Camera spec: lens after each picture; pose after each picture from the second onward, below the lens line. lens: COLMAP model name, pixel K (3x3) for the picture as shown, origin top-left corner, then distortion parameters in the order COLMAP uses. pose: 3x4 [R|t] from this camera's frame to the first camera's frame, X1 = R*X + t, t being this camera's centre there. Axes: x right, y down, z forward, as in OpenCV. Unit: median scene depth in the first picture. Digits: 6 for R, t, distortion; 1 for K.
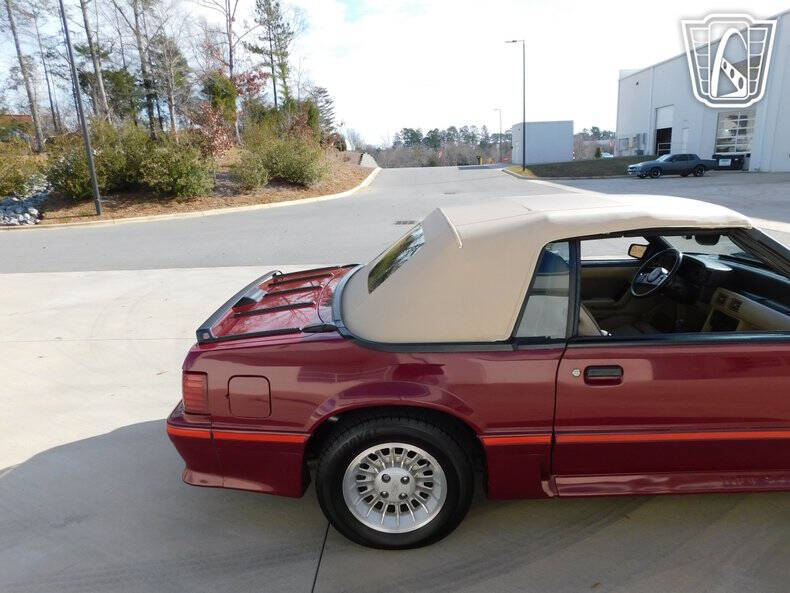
lens RADIAL K [[518.8, 0, 391.3], [0, 518.8, 293.1], [0, 0, 1]] dist [-0.065294, 0.043893]
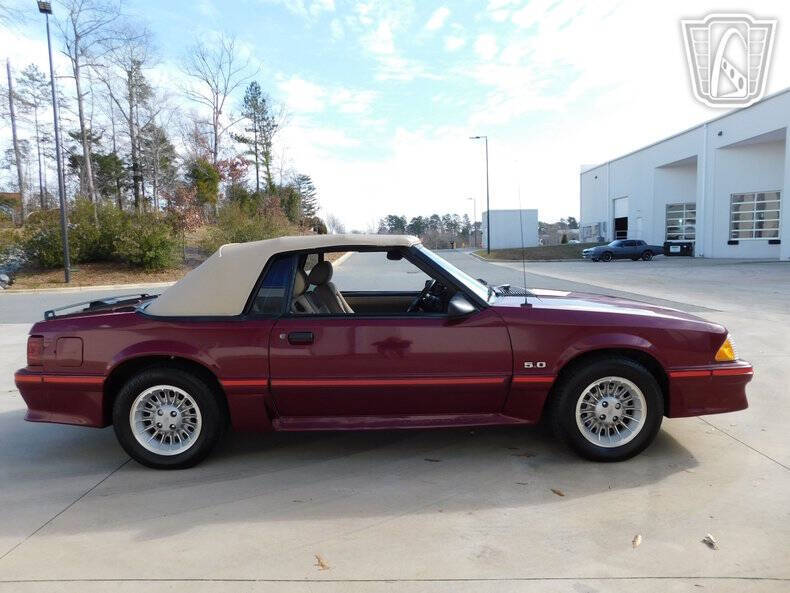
lens RADIAL K [[518.8, 0, 391.3], [0, 518.8, 293.1], [0, 0, 1]] dist [-0.065294, 0.043893]
pose [[0.999502, 0.016619, 0.026834, 0.032103], [-0.012103, 0.986969, -0.160452, 0.013558], [-0.029151, 0.160047, 0.986679, -0.026556]]
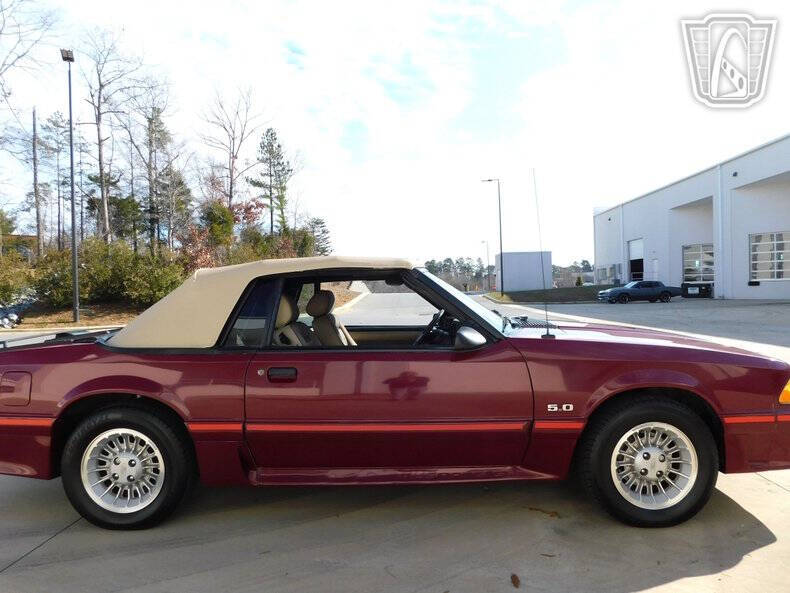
lens RADIAL K [[518.8, 0, 391.3], [0, 518.8, 293.1], [0, 0, 1]] dist [-0.065294, 0.043893]
pose [[0.999807, 0.019633, -0.000594, 0.034448], [-0.019193, 0.970107, -0.241918, 0.013577], [-0.004174, 0.241882, 0.970297, -0.015107]]
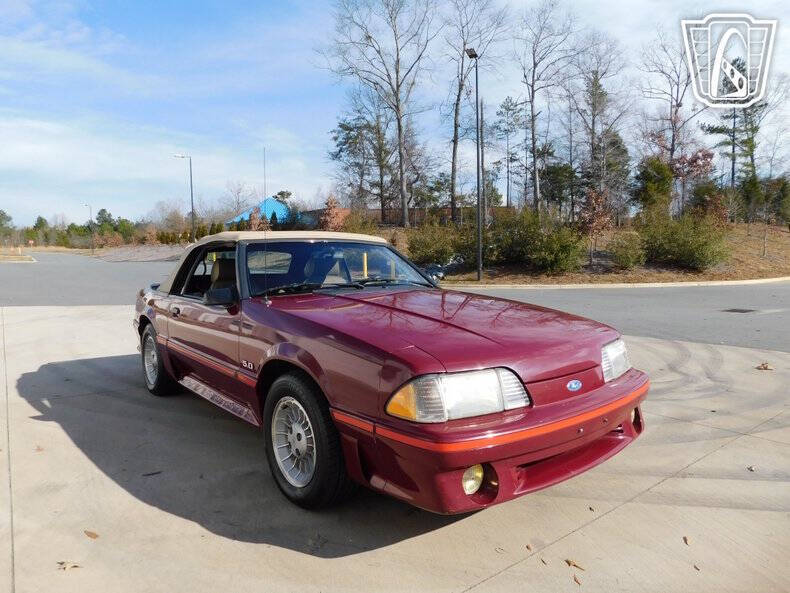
lens RADIAL K [[518.8, 0, 391.3], [0, 518.8, 293.1], [0, 0, 1]] dist [-0.065294, 0.043893]
pose [[0.640280, 0.079607, -0.764006, 0.118076], [-0.200791, 0.977379, -0.066435, 0.001613], [0.741434, 0.195943, 0.641780, 0.016358]]
